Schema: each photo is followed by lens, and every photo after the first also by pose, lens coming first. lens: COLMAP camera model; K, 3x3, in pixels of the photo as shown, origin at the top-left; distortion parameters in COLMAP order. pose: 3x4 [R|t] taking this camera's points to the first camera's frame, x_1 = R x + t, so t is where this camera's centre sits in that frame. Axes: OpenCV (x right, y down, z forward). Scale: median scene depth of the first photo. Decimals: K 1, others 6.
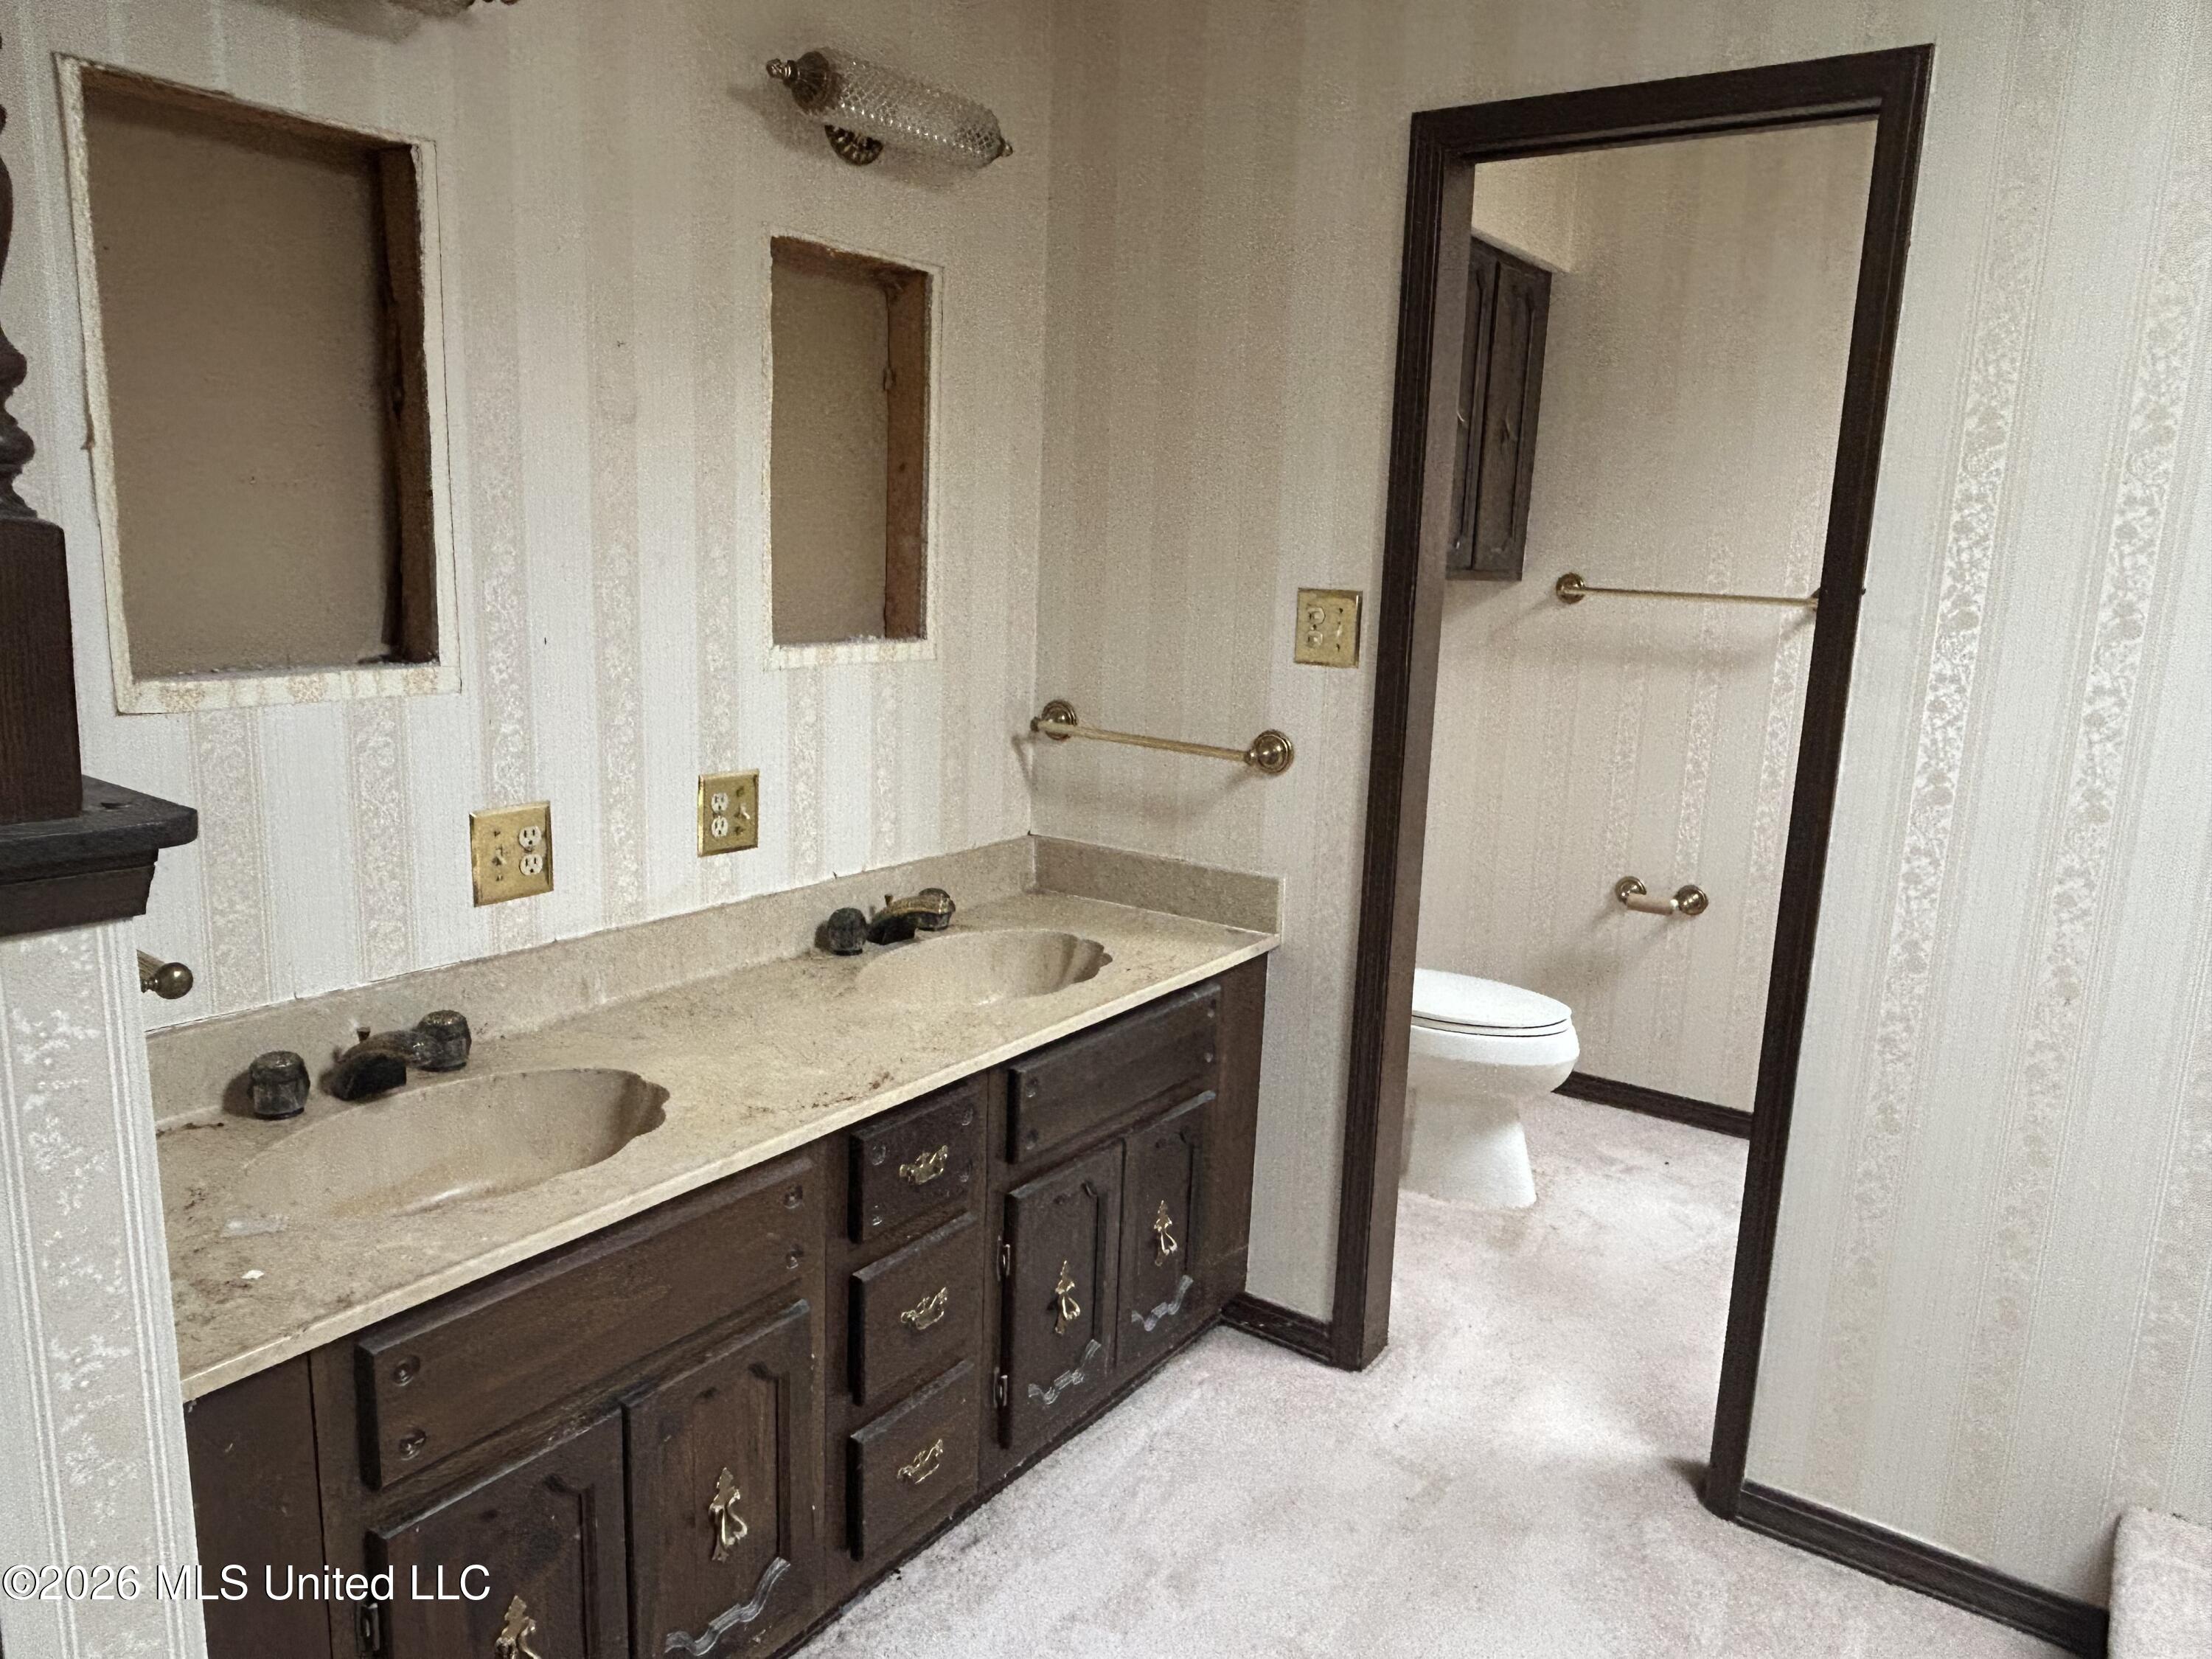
lens RADIAL K [[1495.3, 0, 1105.2], [0, 1495.3, 827.2], [0, 0, 1]] dist [-0.005856, -0.001307]
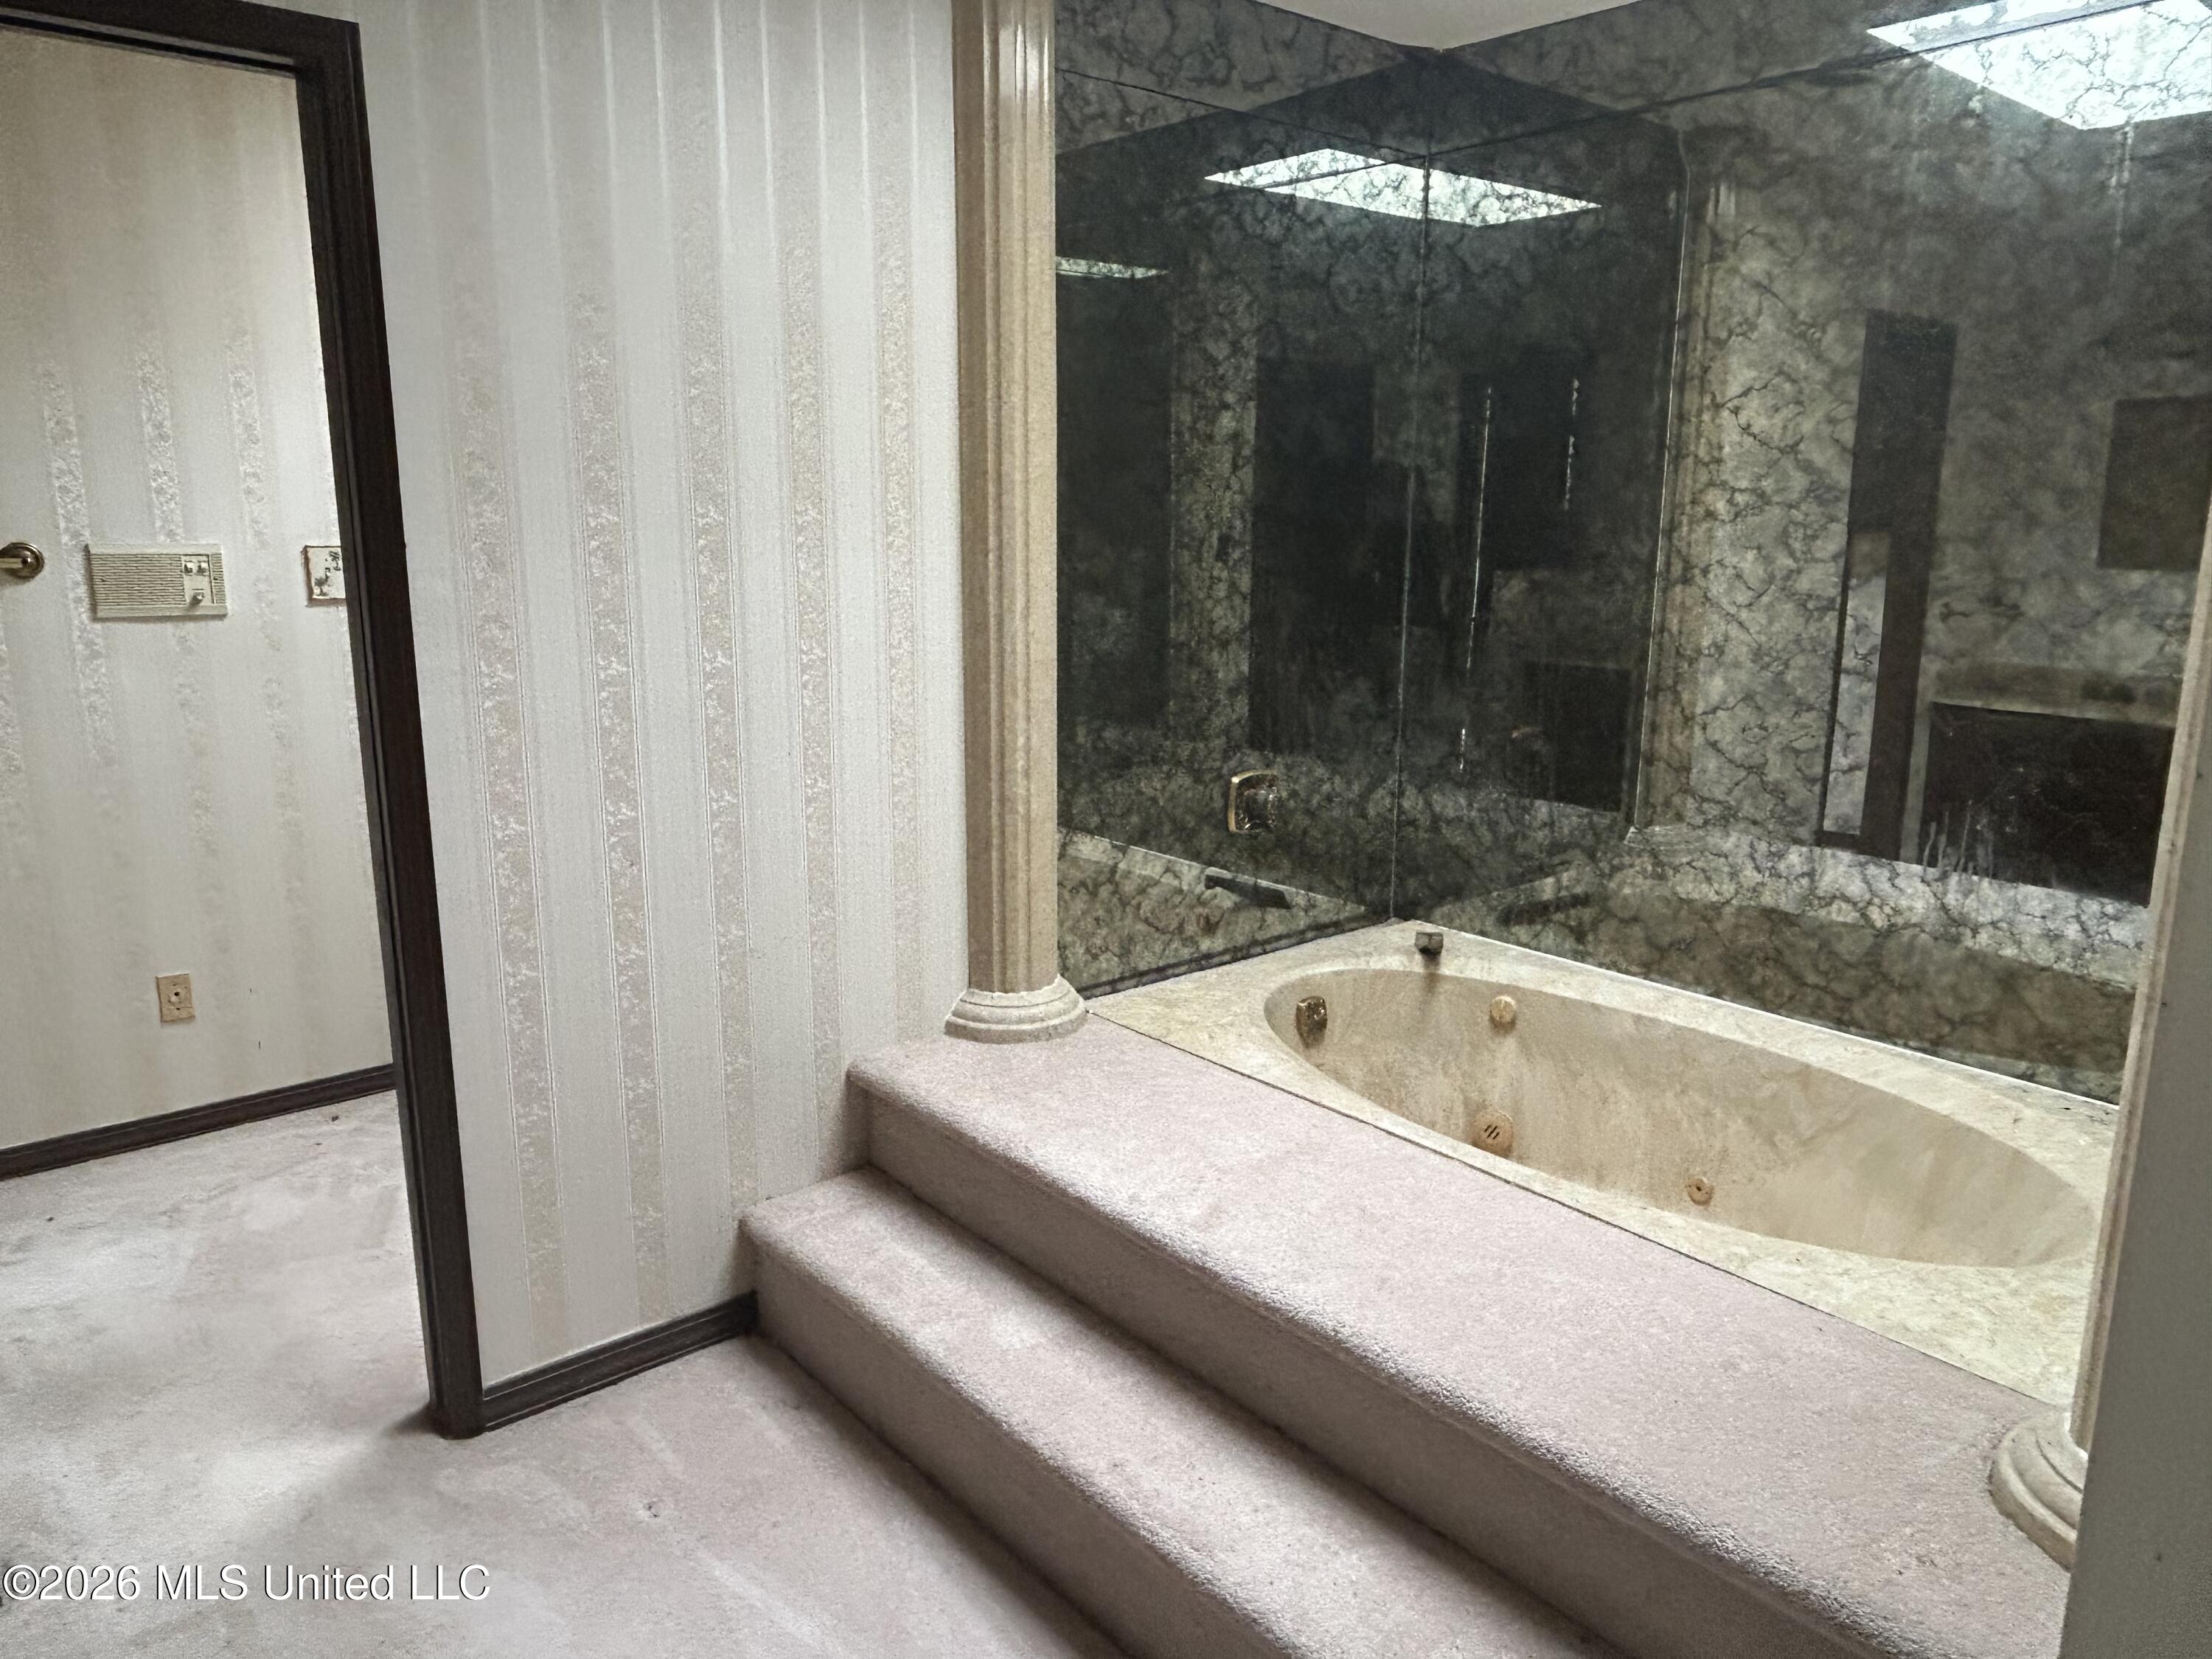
lens RADIAL K [[1495.3, 0, 1104.3], [0, 1495.3, 826.5], [0, 0, 1]] dist [-0.005856, -0.001307]
pose [[0.249473, -0.240606, 0.938015, -0.368645], [0.196219, 0.961108, 0.194343, -0.068219], [-0.948294, 0.135573, 0.286981, 0.227688]]
